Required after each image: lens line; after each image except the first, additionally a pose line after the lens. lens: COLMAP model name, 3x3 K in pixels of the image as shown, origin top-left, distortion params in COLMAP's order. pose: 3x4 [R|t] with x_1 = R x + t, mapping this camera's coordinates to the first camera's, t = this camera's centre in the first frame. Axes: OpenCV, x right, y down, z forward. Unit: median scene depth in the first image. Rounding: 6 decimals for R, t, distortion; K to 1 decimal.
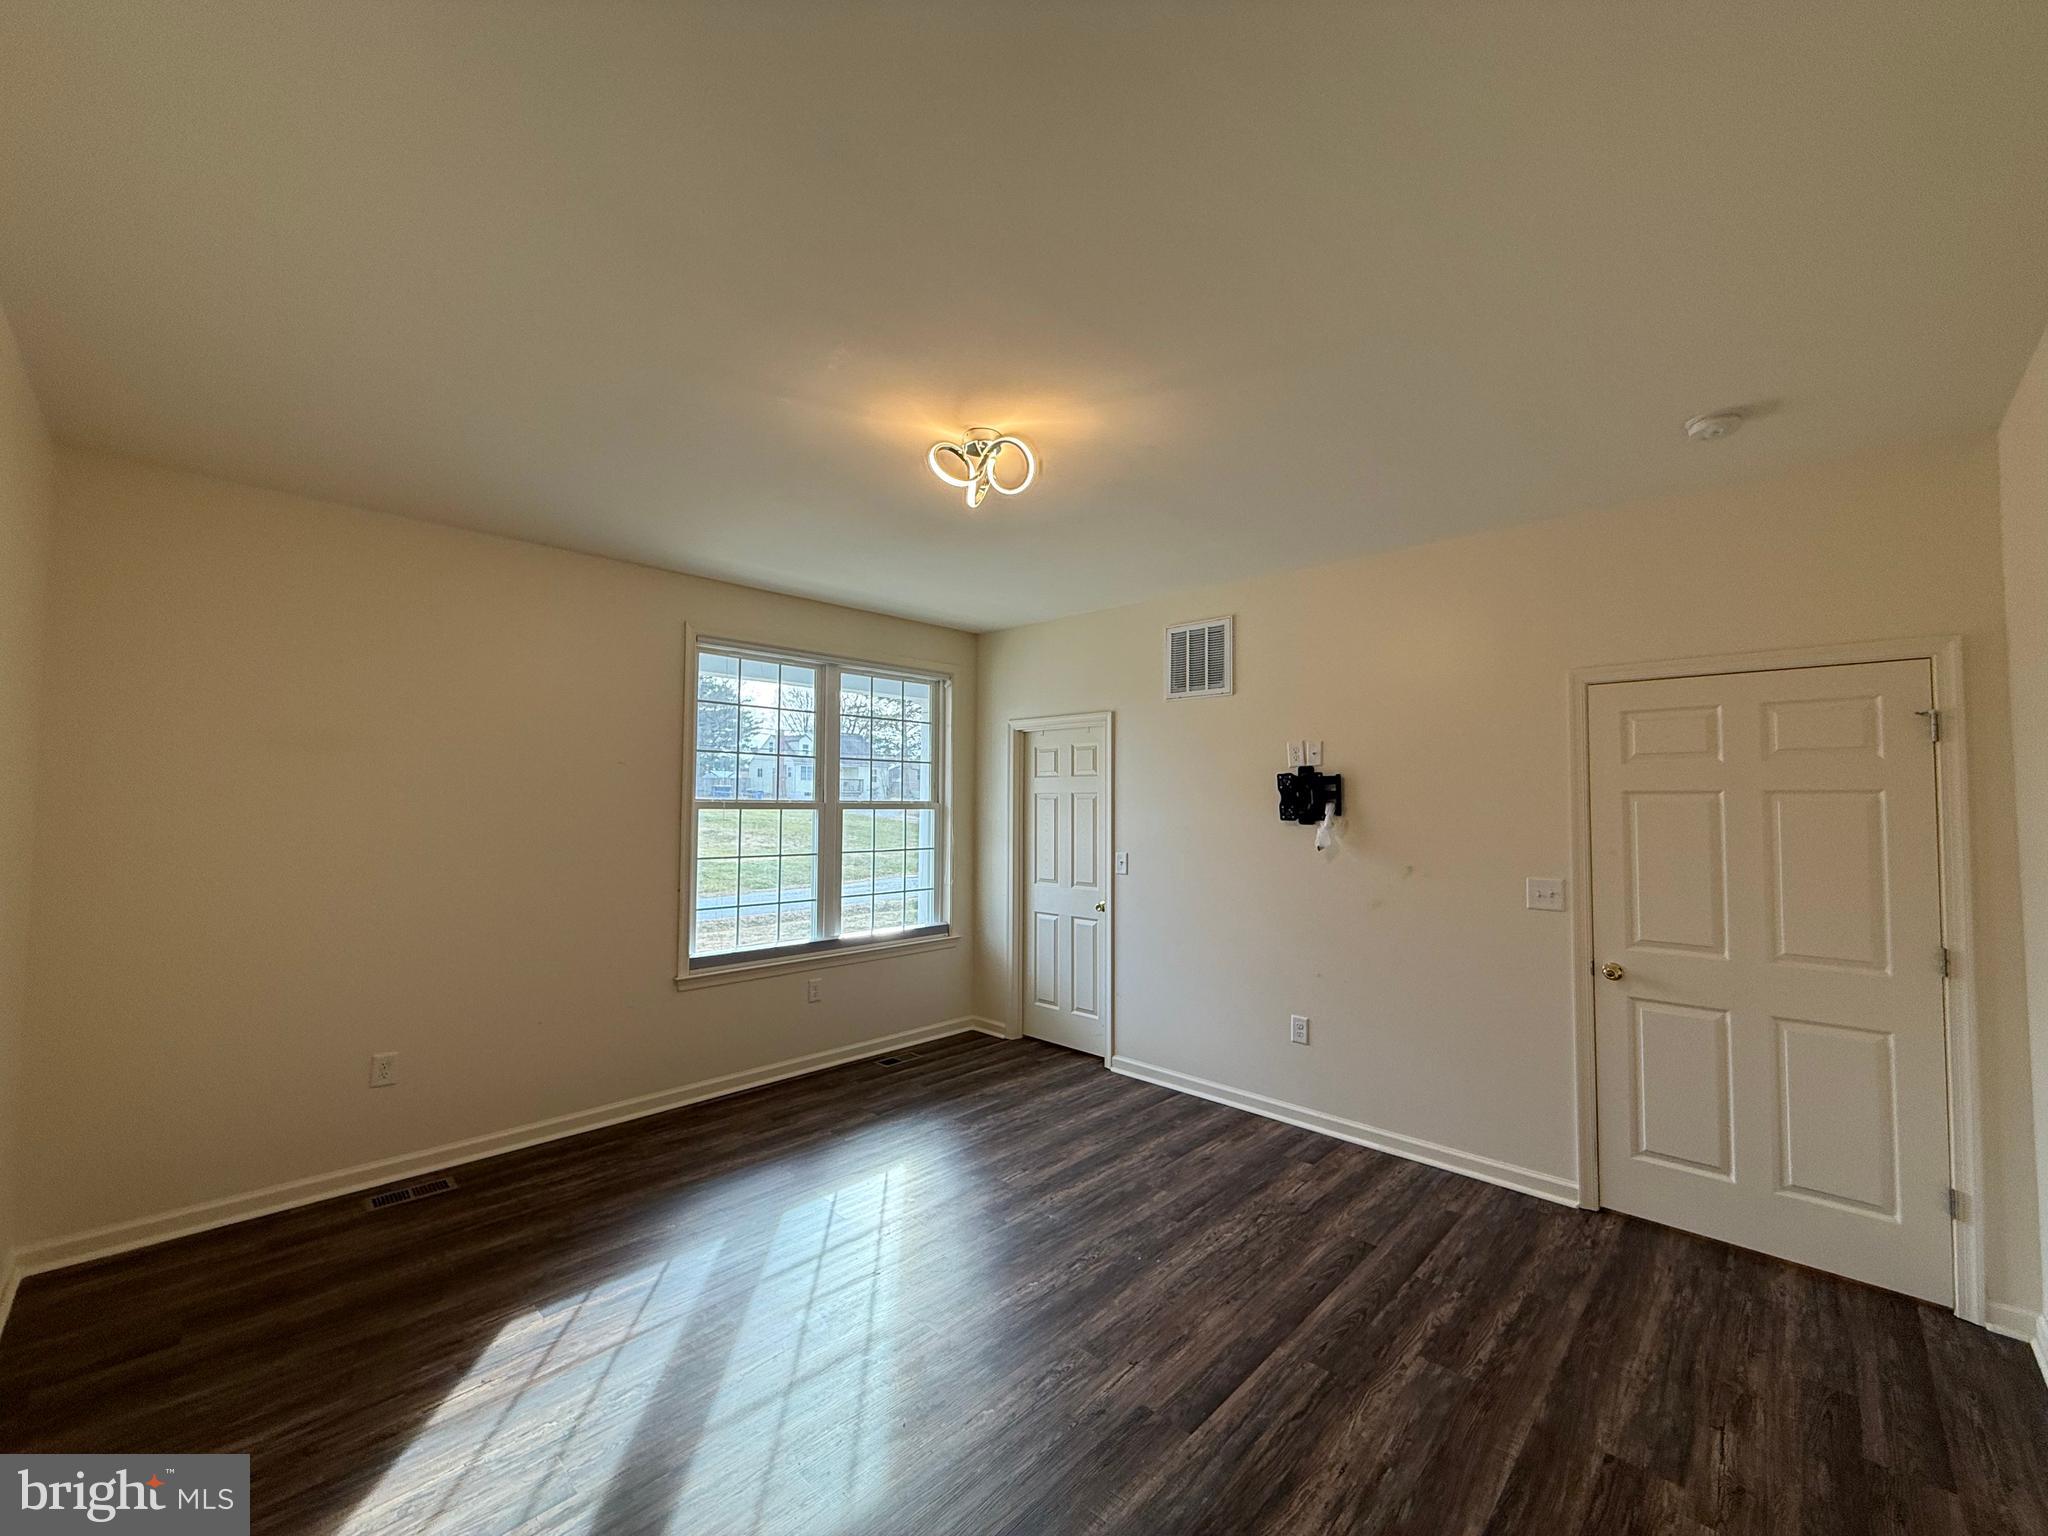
lens RADIAL K [[815.8, 0, 1026.8], [0, 815.8, 775.0], [0, 0, 1]] dist [-0.002008, 0.000743]
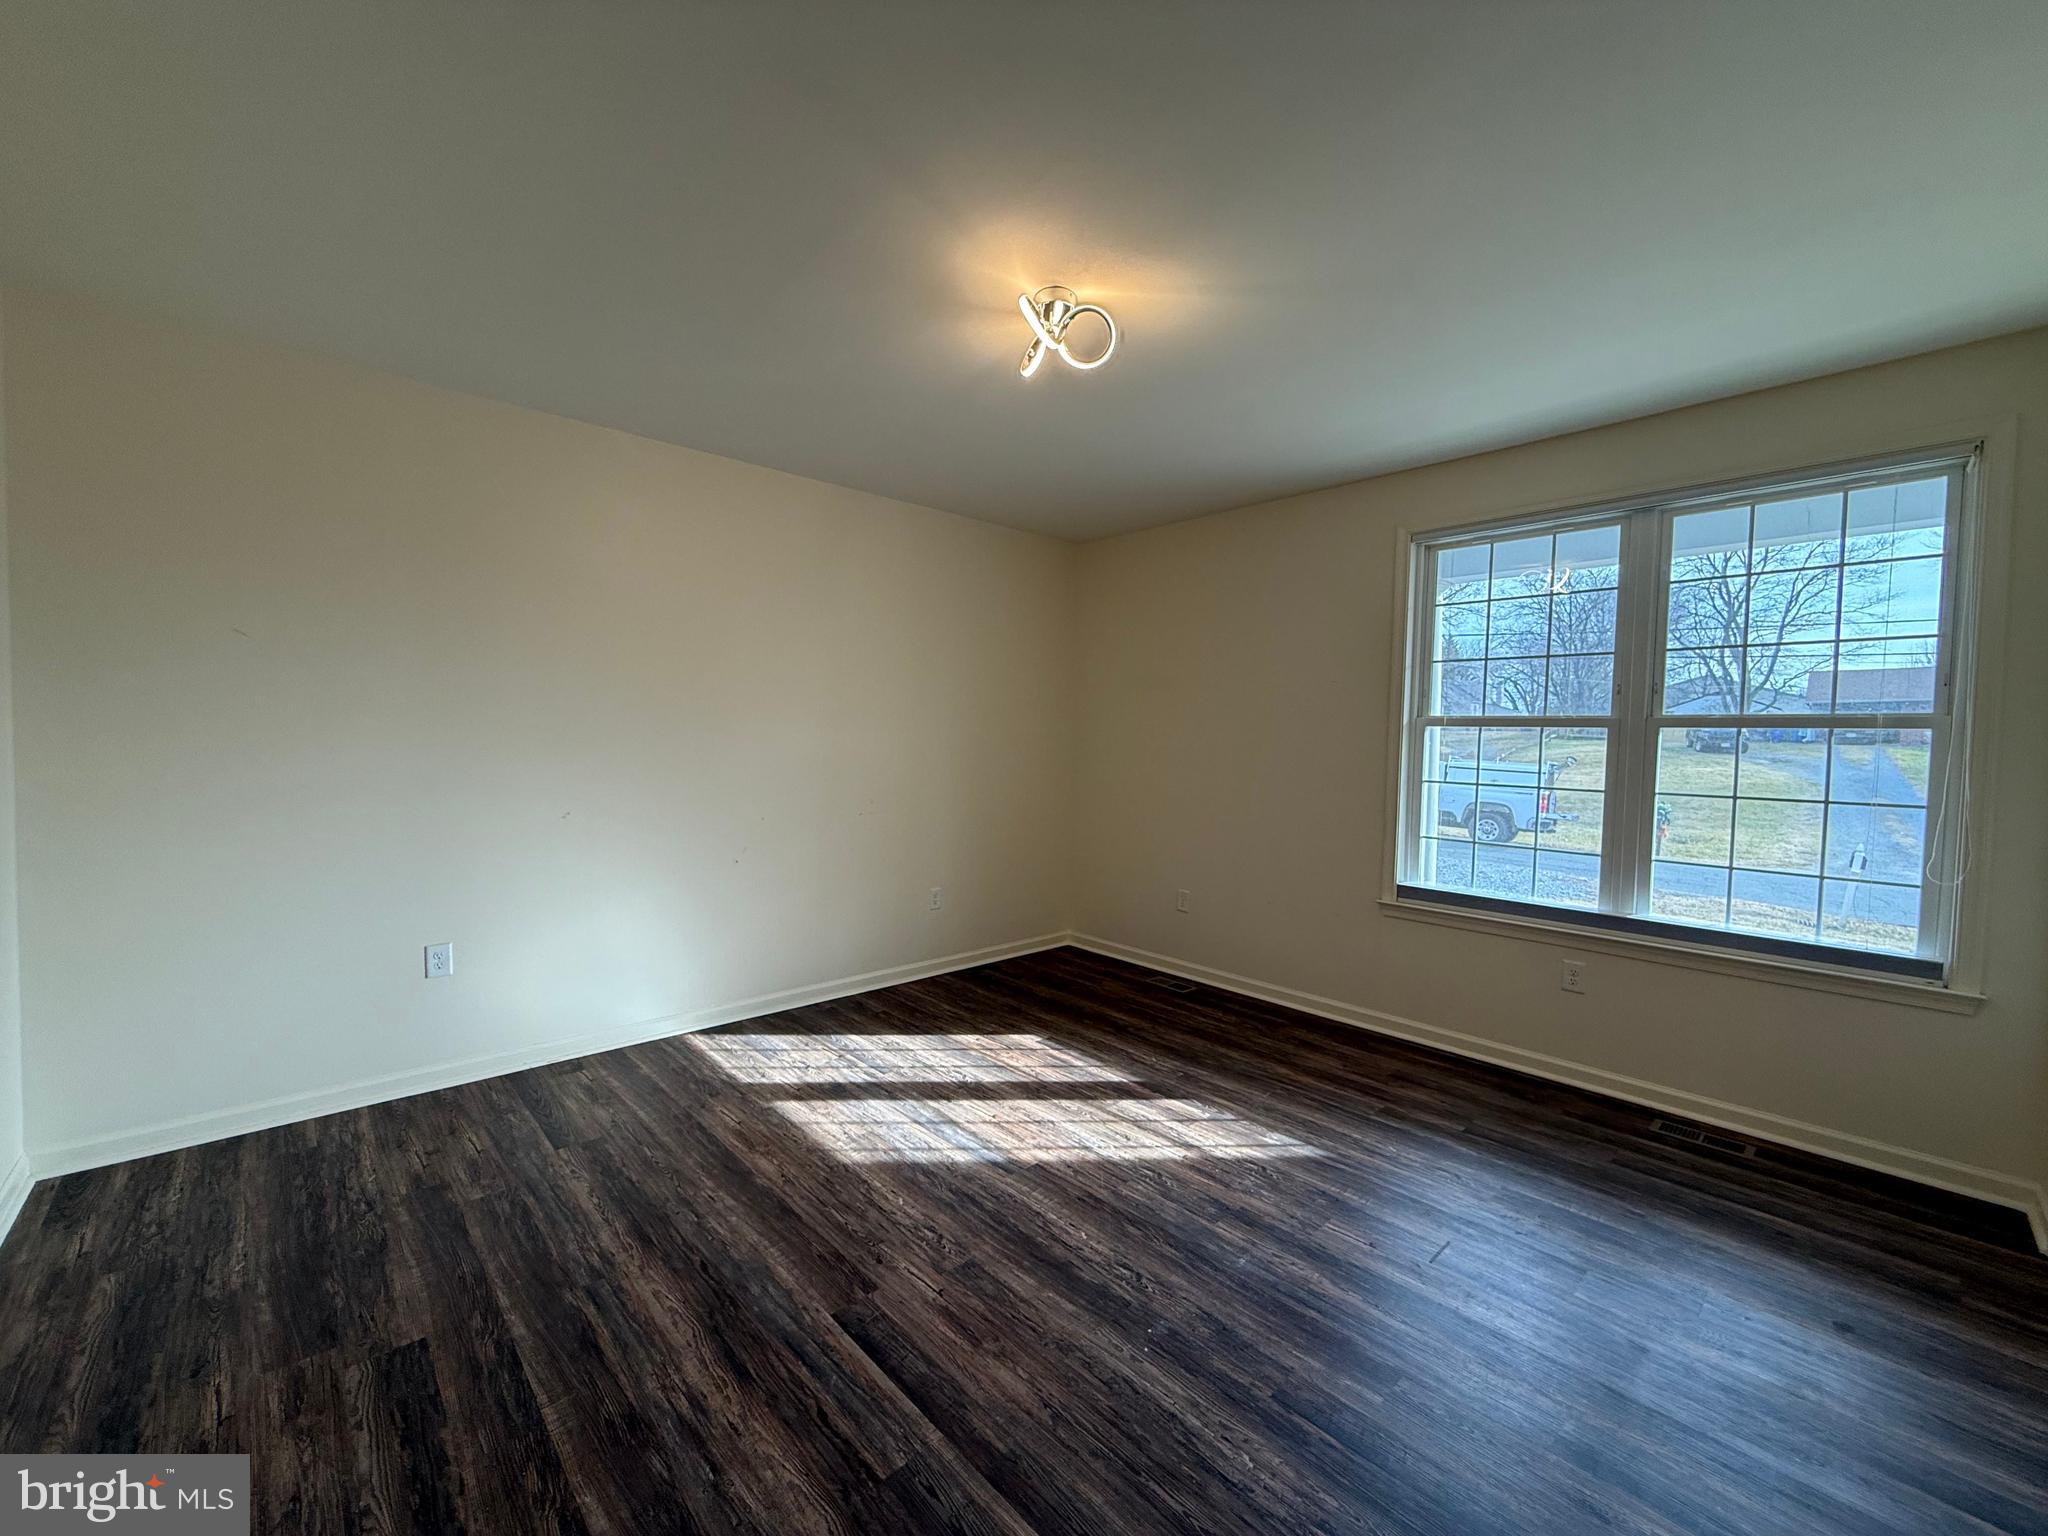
lens RADIAL K [[815.8, 0, 1011.4], [0, 815.8, 773.8], [0, 0, 1]] dist [-0.002008, 0.000743]
pose [[-0.067672, 0.036765, -0.997030, 0.743089], [0.015756, 0.999236, 0.035777, 0.075620], [0.997583, -0.013288, -0.068200, 0.835453]]
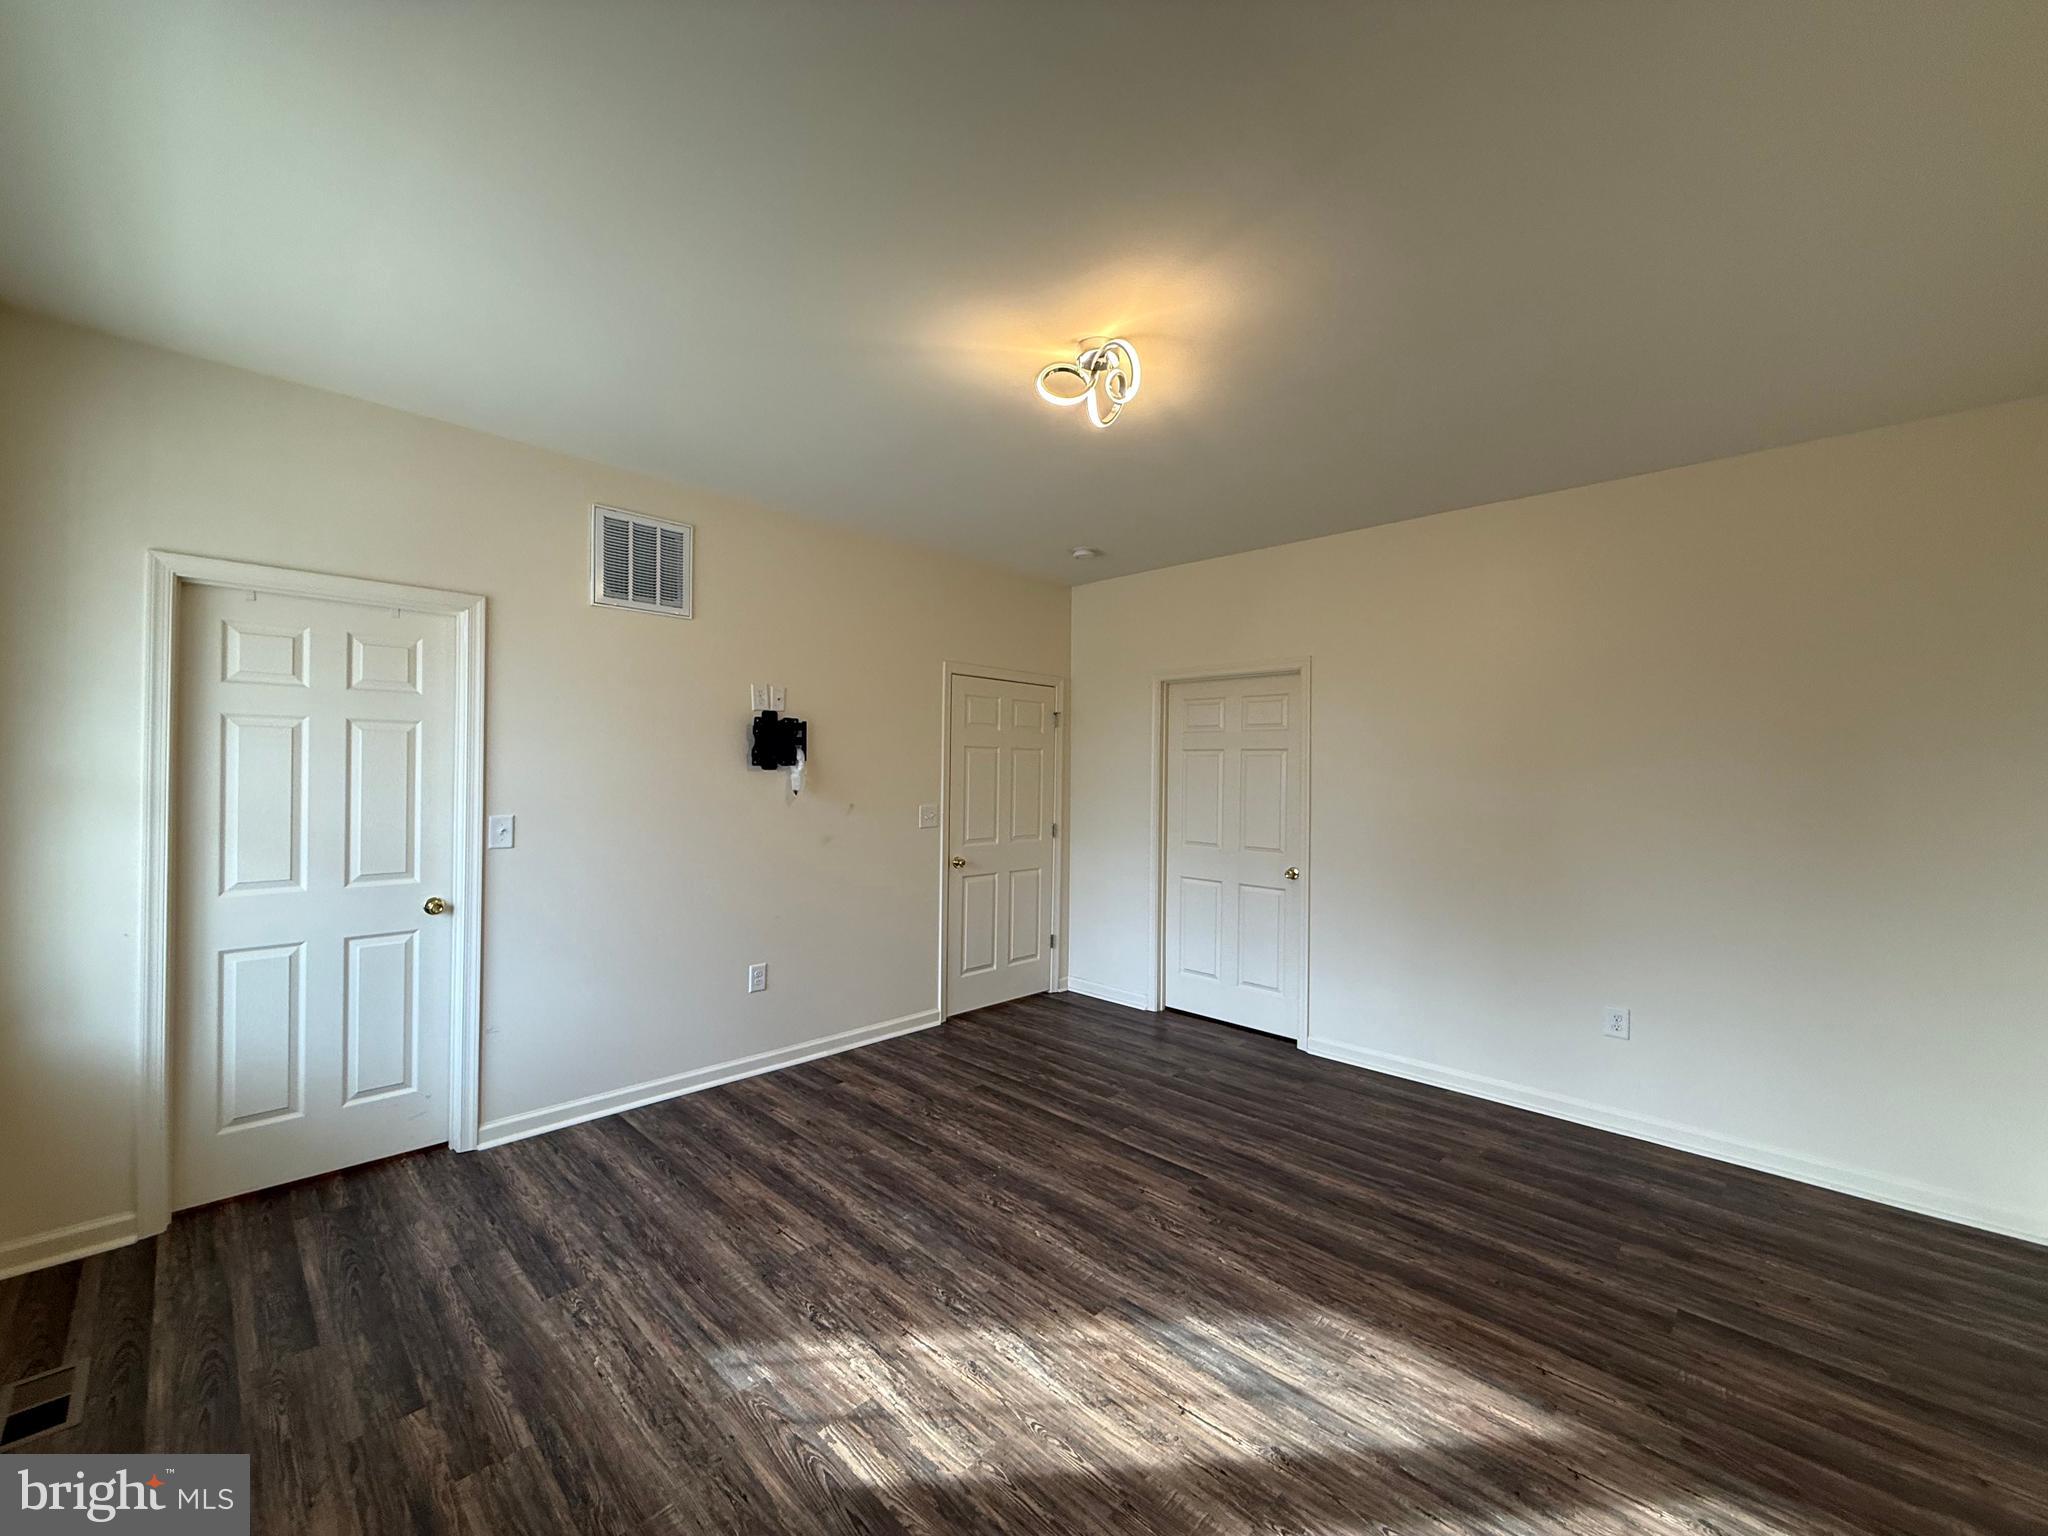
lens RADIAL K [[815.8, 0, 1011.3], [0, 815.8, 770.8], [0, 0, 1]] dist [-0.002008, 0.000743]
pose [[0.014095, -0.005671, 0.999885, -0.820833], [-0.047915, 0.998831, 0.006341, 0.053418], [-0.998752, -0.047998, 0.013807, 0.883392]]
